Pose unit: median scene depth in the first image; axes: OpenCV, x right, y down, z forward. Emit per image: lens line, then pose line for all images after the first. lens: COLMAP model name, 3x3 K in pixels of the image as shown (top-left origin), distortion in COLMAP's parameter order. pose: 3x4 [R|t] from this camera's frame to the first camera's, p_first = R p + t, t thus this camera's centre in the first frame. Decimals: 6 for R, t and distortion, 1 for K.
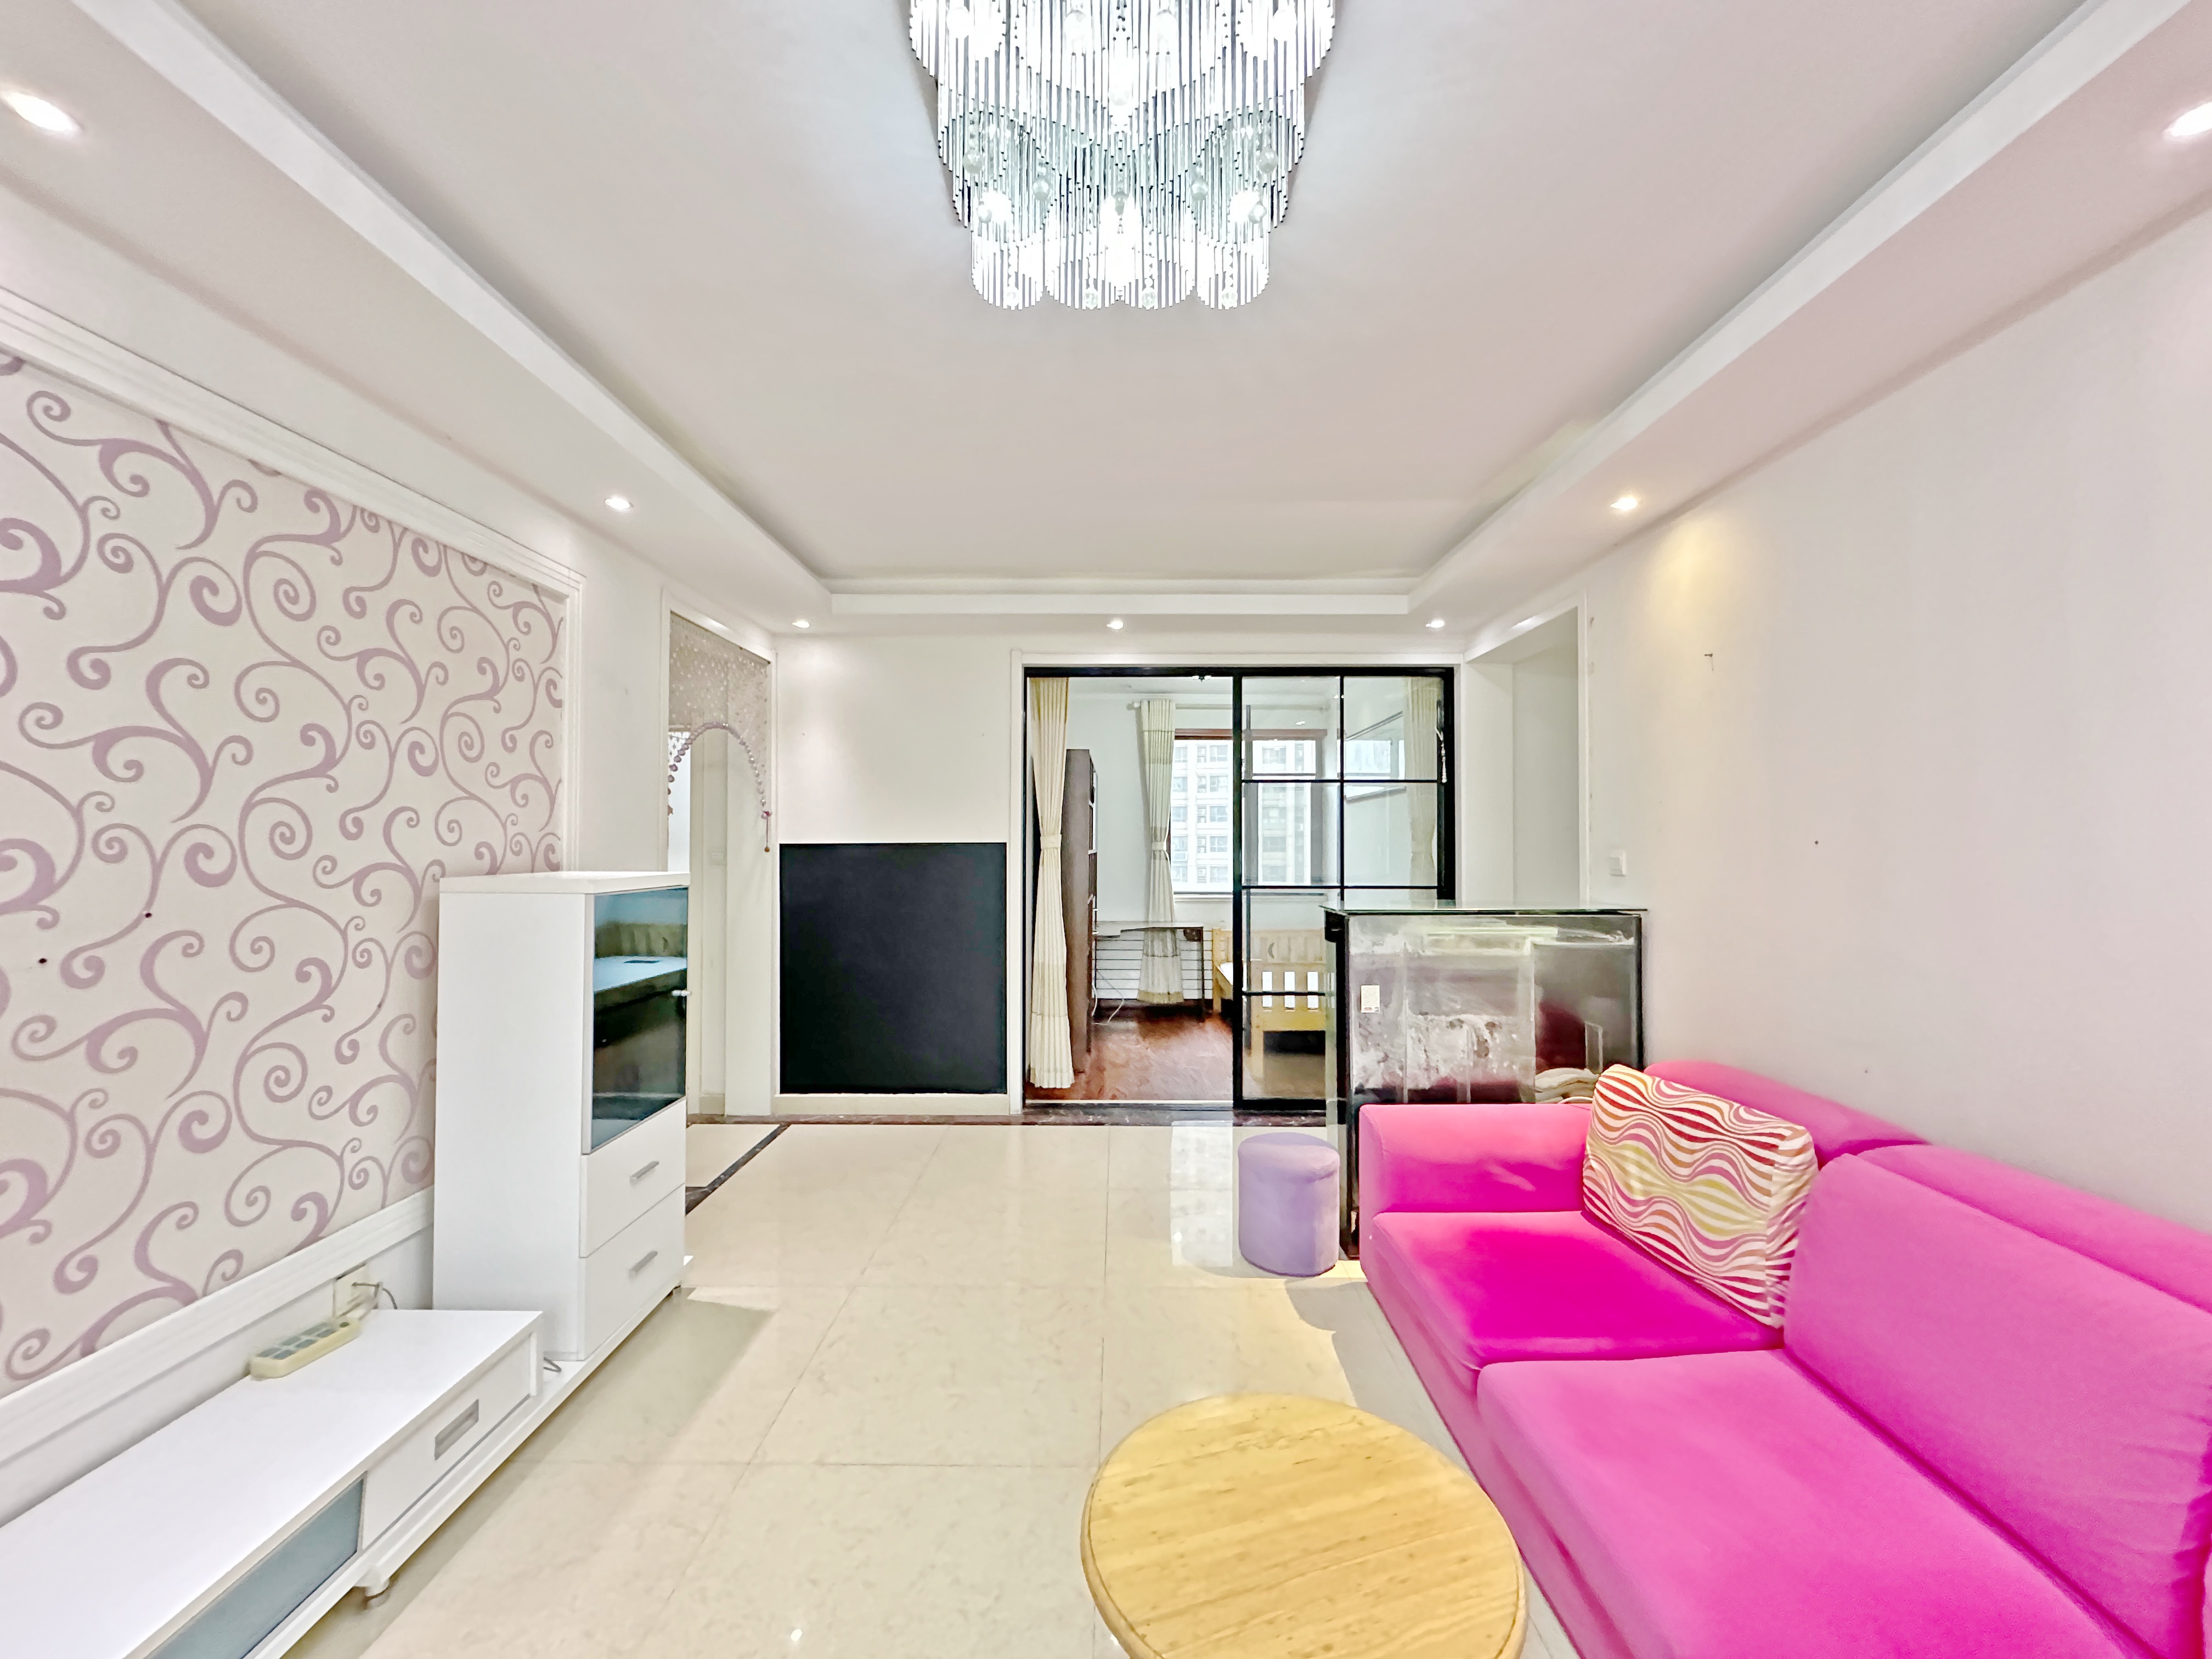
lens RADIAL K [[887.3, 0, 1102.3], [0, 887.3, 837.9], [0, 0, 1]] dist [-0.001530, -0.000887]
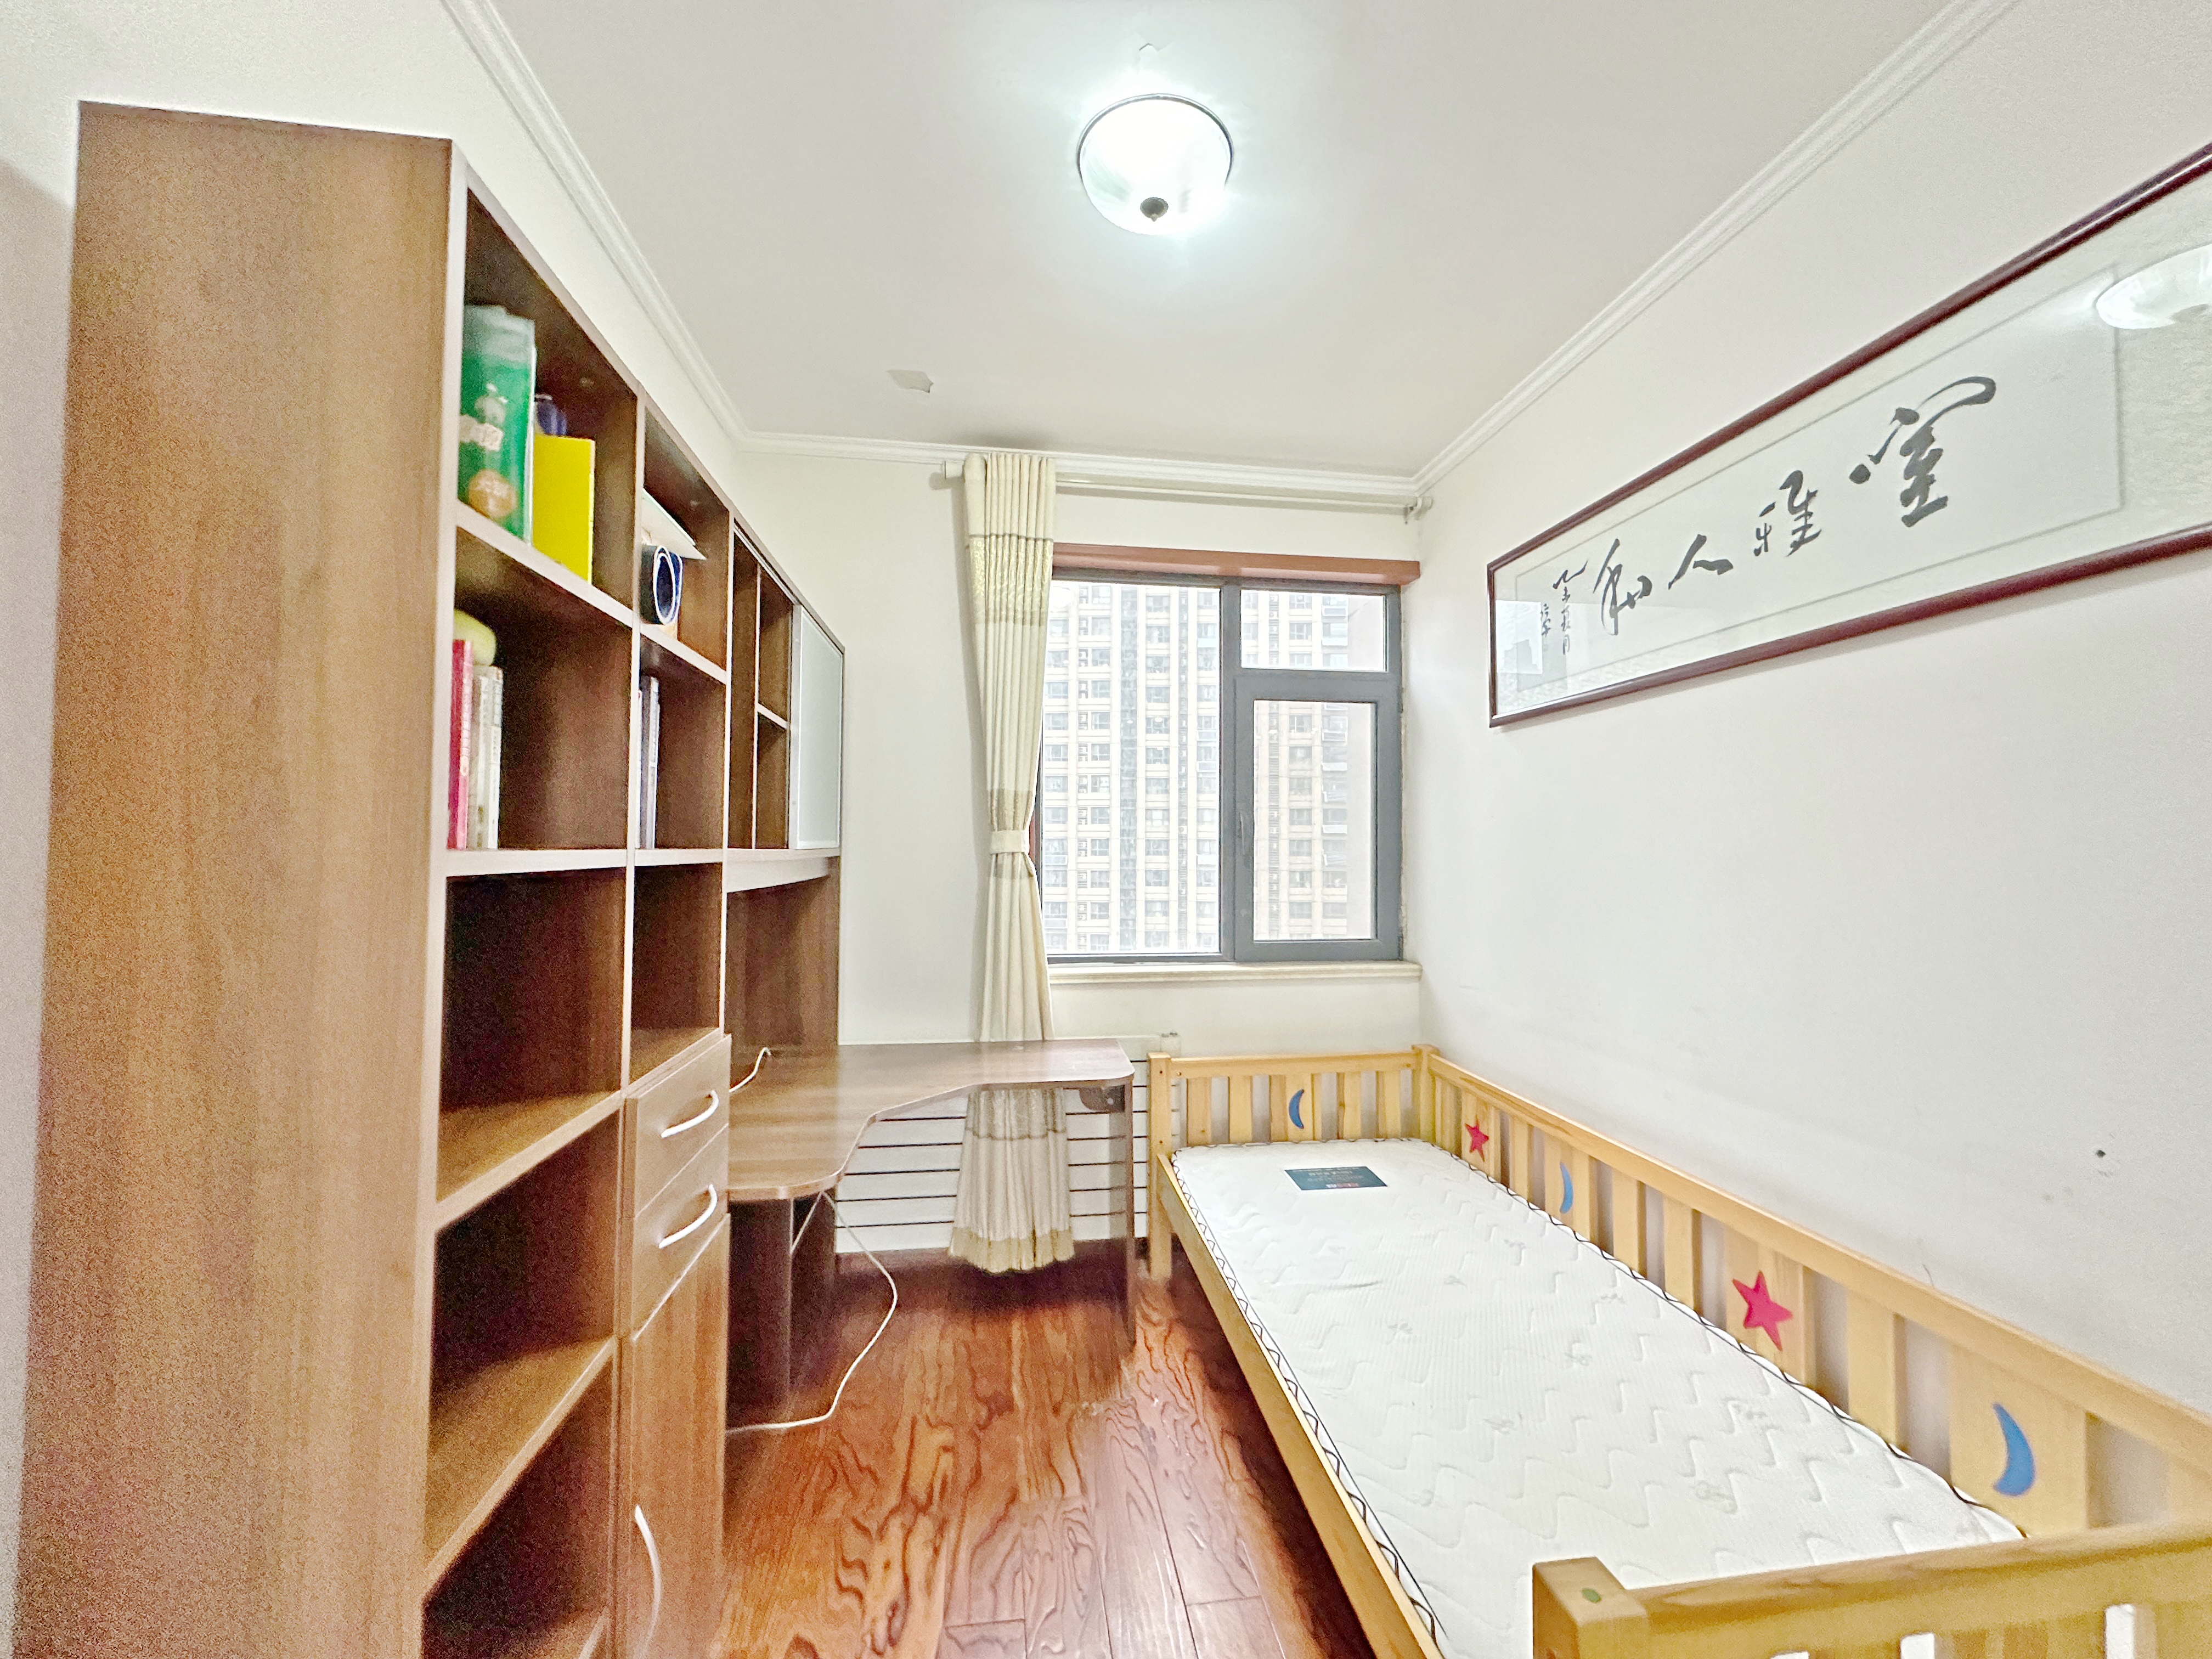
lens RADIAL K [[887.3, 0, 1109.7], [0, 887.3, 825.1], [0, 0, 1]] dist [-0.001530, -0.000887]
pose [[0.989593, 0.005912, 0.143775, 0.051073], [-0.003295, 0.999825, -0.018431, 0.008740], [-0.143858, 0.017766, 0.989439, 0.616688]]
